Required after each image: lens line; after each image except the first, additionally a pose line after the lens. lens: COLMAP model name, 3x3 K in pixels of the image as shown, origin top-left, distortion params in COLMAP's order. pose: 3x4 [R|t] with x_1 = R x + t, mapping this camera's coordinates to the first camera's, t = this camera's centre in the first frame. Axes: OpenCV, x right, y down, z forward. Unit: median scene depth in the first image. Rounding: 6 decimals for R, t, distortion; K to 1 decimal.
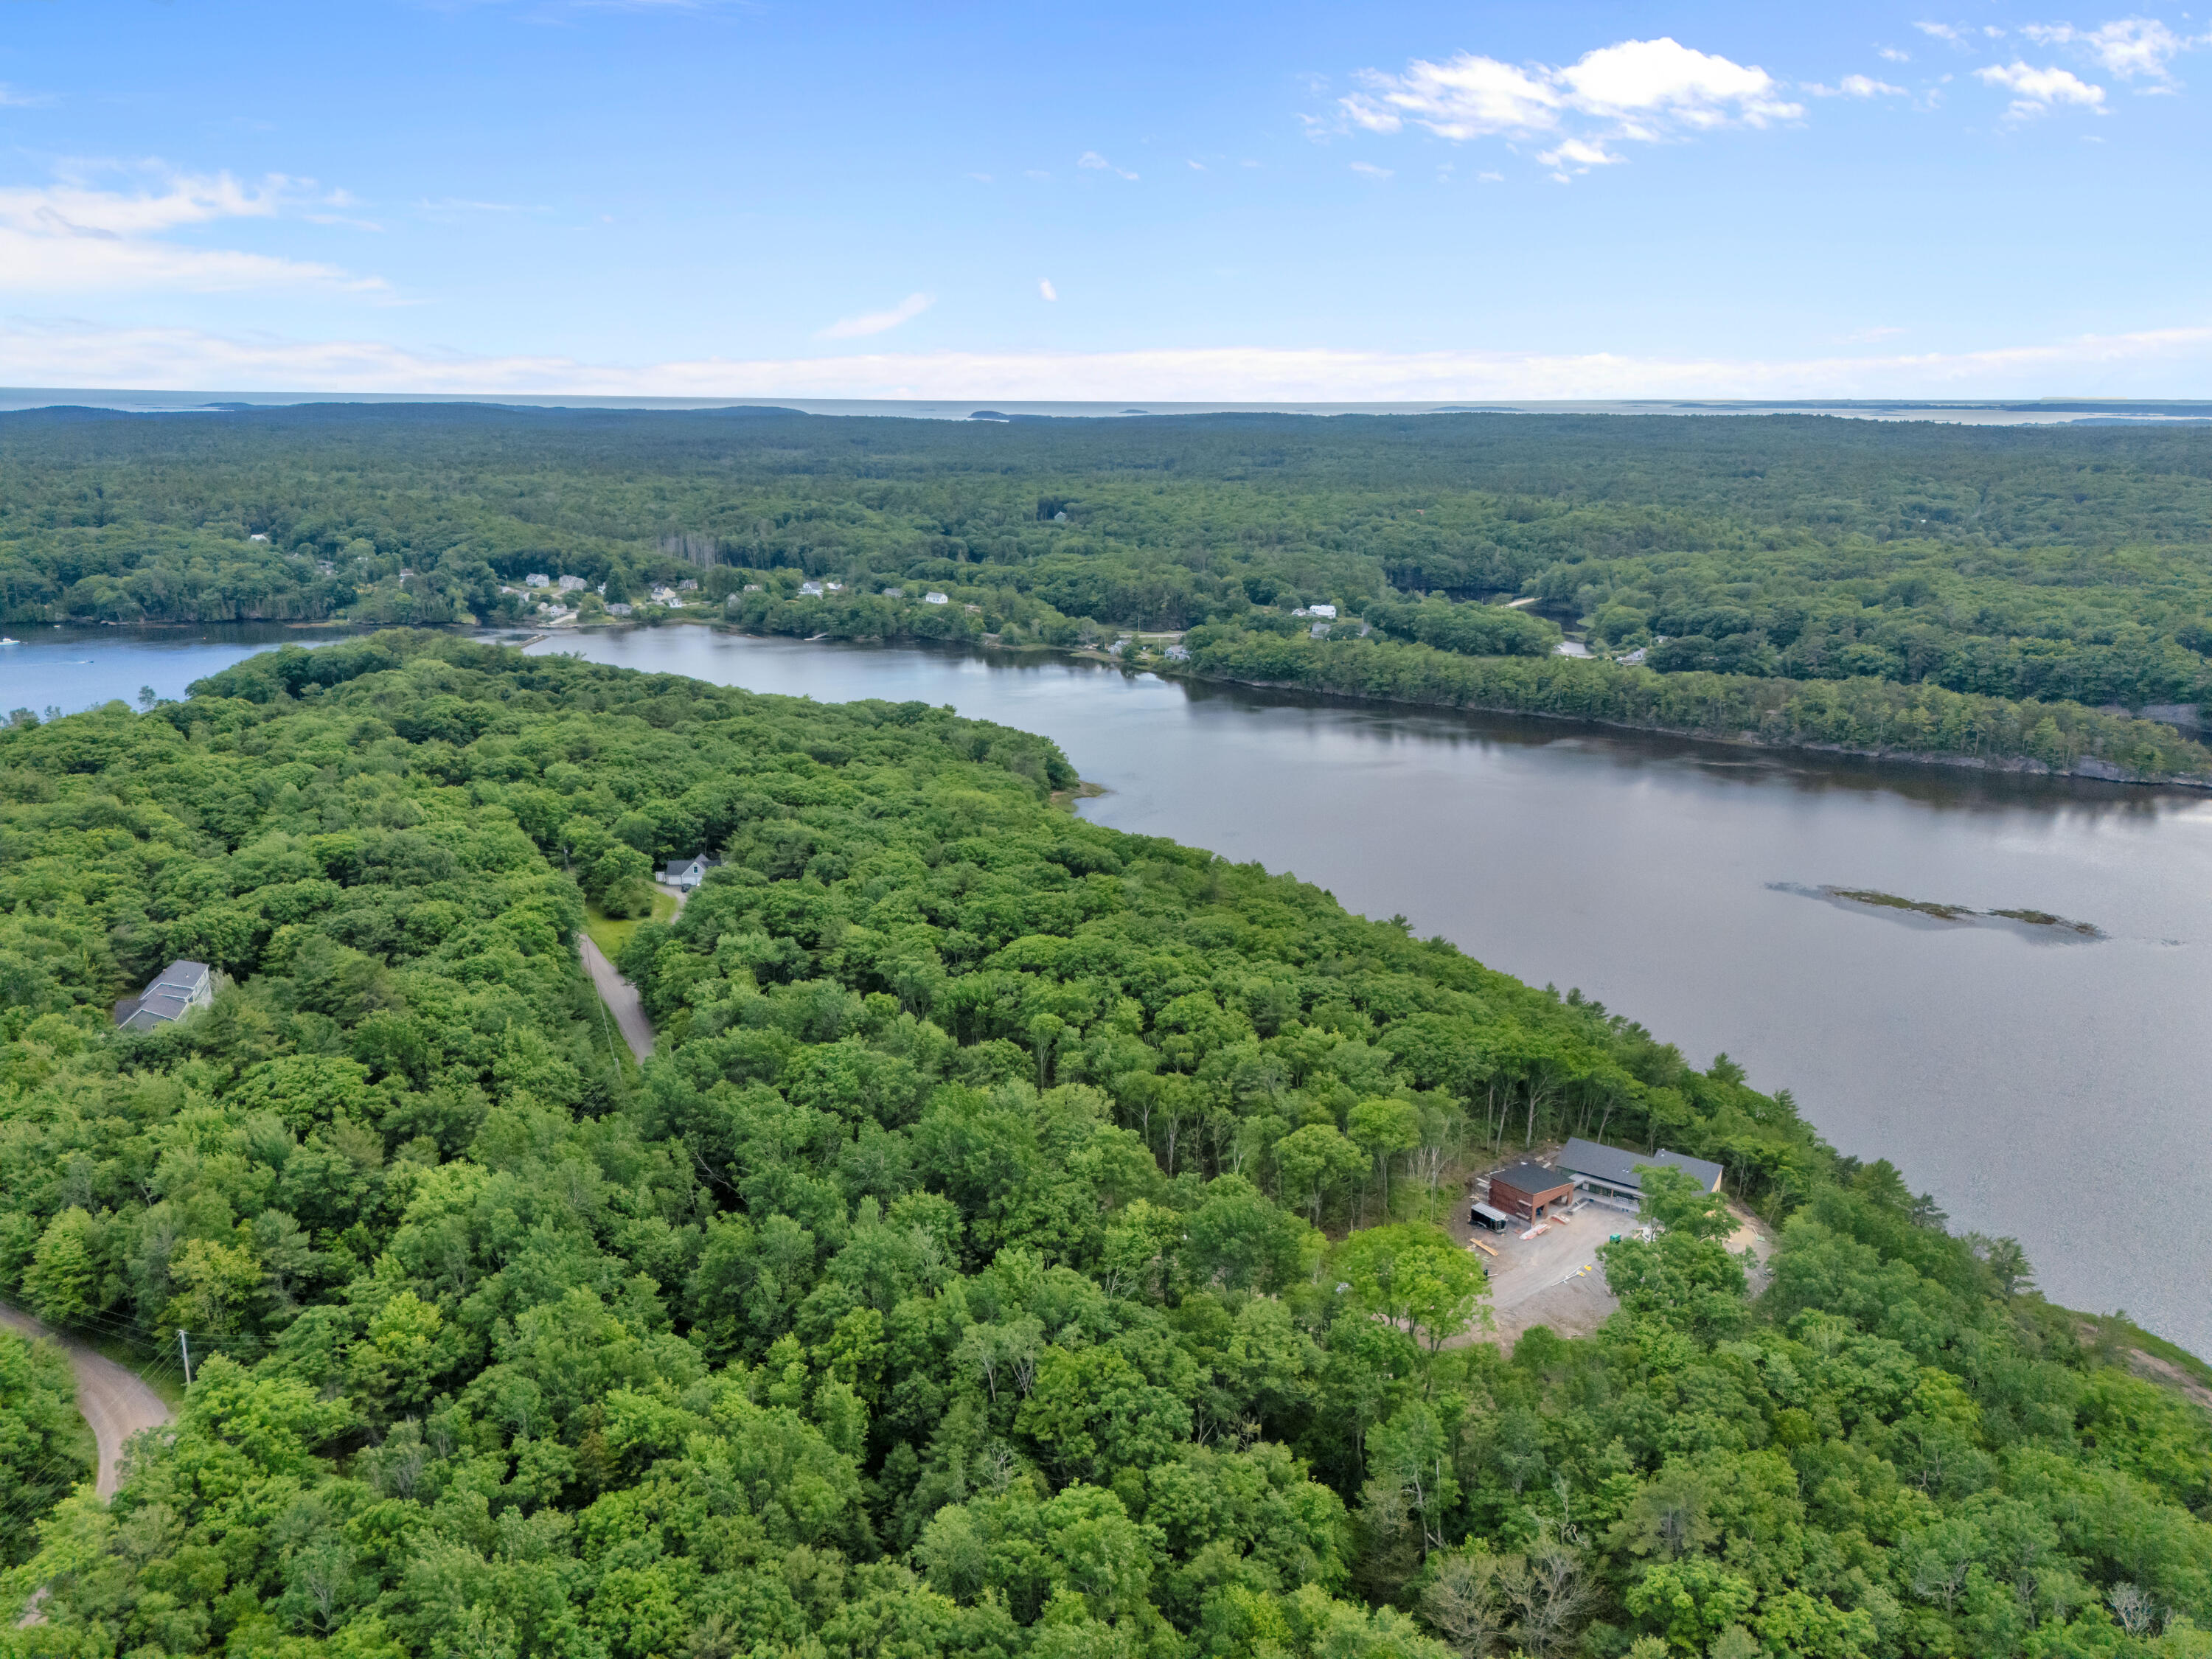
lens RADIAL K [[1625.5, 0, 1103.2], [0, 1625.5, 820.9], [0, 0, 1]] dist [0.060878, -0.057128]
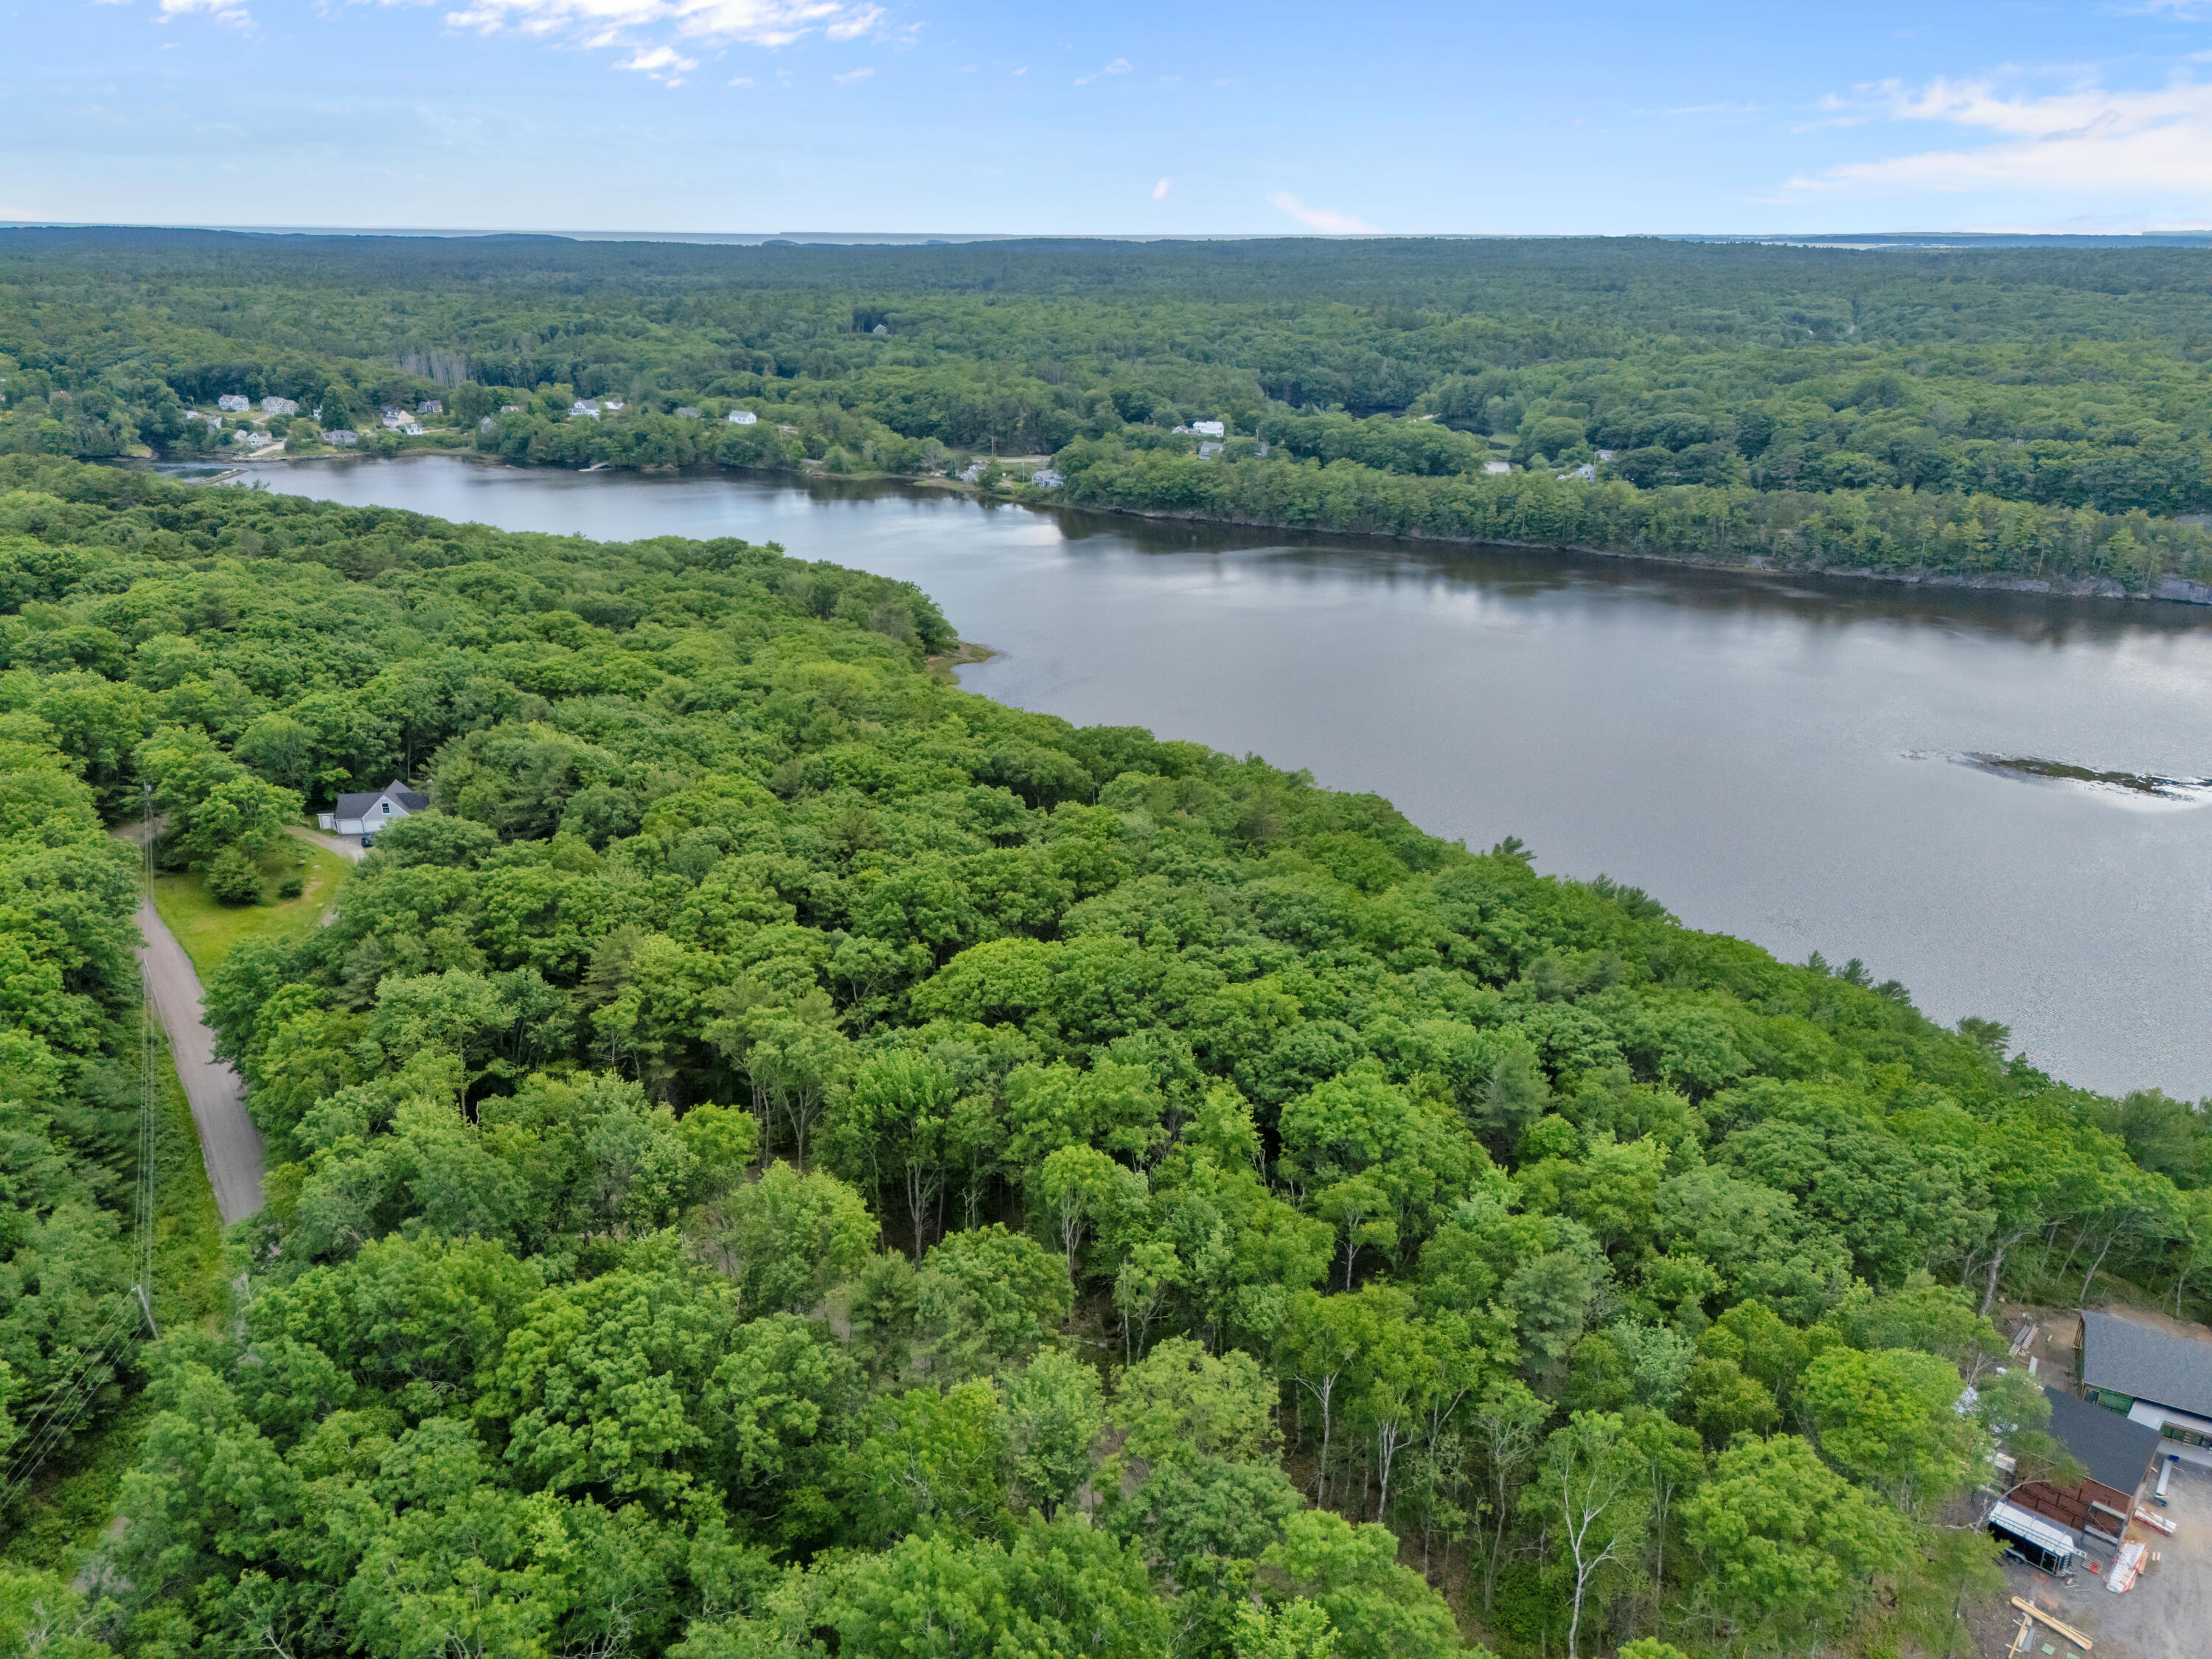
lens RADIAL K [[1625.5, 0, 1109.2], [0, 1625.5, 823.6], [0, 0, 1]] dist [0.060878, -0.057128]
pose [[0.992780, -0.040392, 0.112940, -0.030344], [0.029750, 0.995093, 0.094367, -0.008384], [-0.116198, -0.090325, 0.989110, 0.215199]]
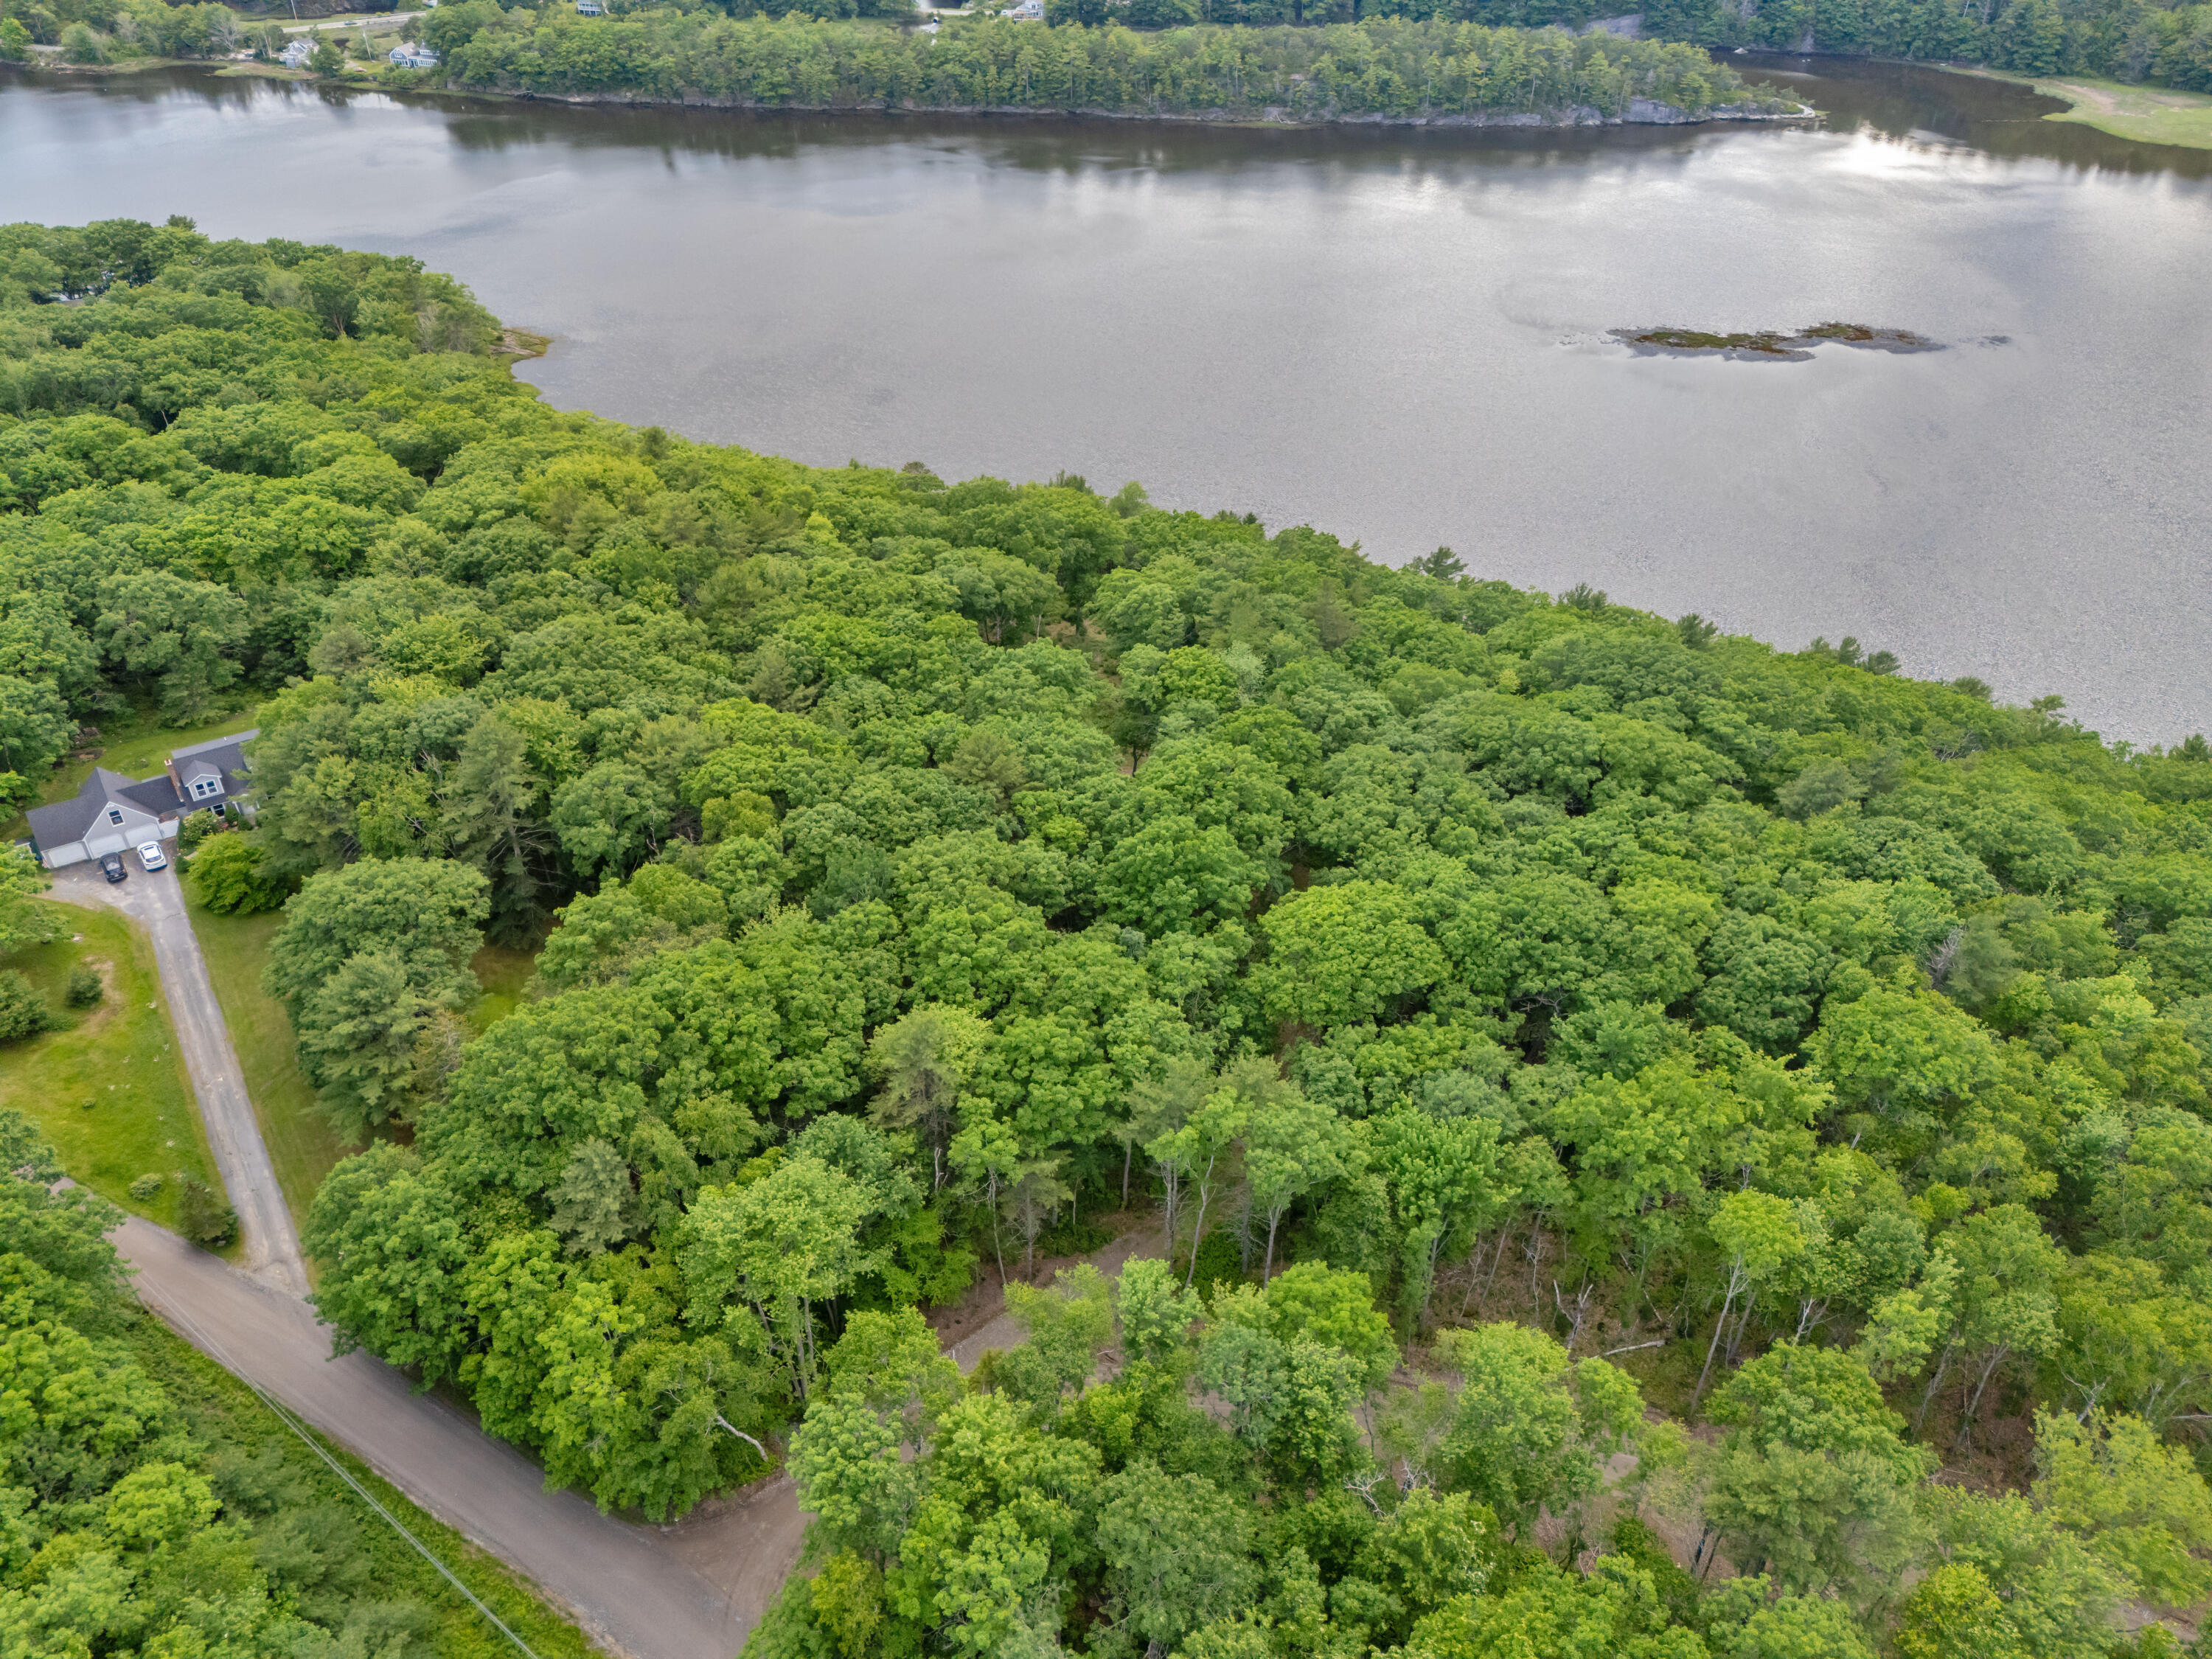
lens RADIAL K [[1625.5, 0, 1108.0], [0, 1625.5, 830.3], [0, 0, 1]] dist [0.060878, -0.057128]
pose [[0.846436, -0.304879, 0.436571, -0.130357], [0.125365, 0.910919, 0.393078, -0.059677], [-0.517522, -0.277985, 0.809256, 0.312202]]
